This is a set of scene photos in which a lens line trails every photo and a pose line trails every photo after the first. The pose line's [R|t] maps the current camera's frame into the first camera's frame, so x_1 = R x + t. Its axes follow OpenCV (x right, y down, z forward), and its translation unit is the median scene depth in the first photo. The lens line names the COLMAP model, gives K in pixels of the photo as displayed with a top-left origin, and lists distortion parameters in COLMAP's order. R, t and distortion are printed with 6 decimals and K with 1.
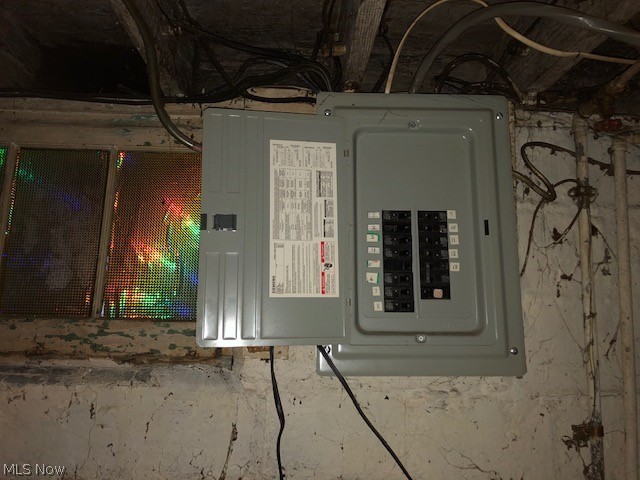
lens RADIAL K [[516.7, 0, 322.5], [0, 516.7, 242.4], [0, 0, 1]] dist [0.092667, -0.132898]
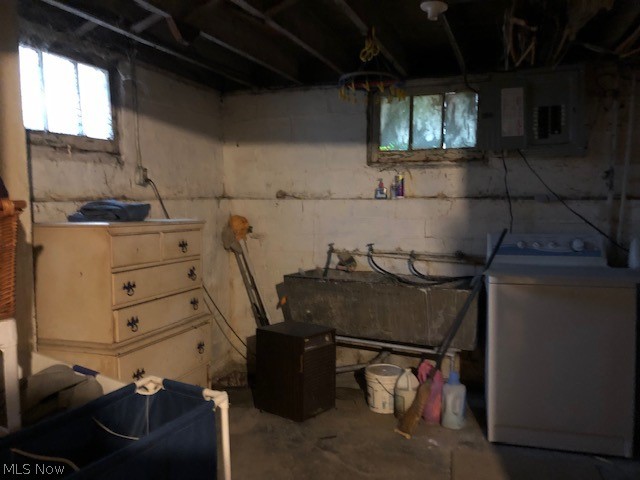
lens RADIAL K [[516.7, 0, 322.5], [0, 516.7, 242.4], [0, 0, 1]] dist [0.092667, -0.132898]
pose [[0.937799, -0.001448, -0.347176, -0.014238], [0.084751, 0.970693, 0.224883, -0.089515], [0.336675, -0.240319, 0.910438, -2.527925]]
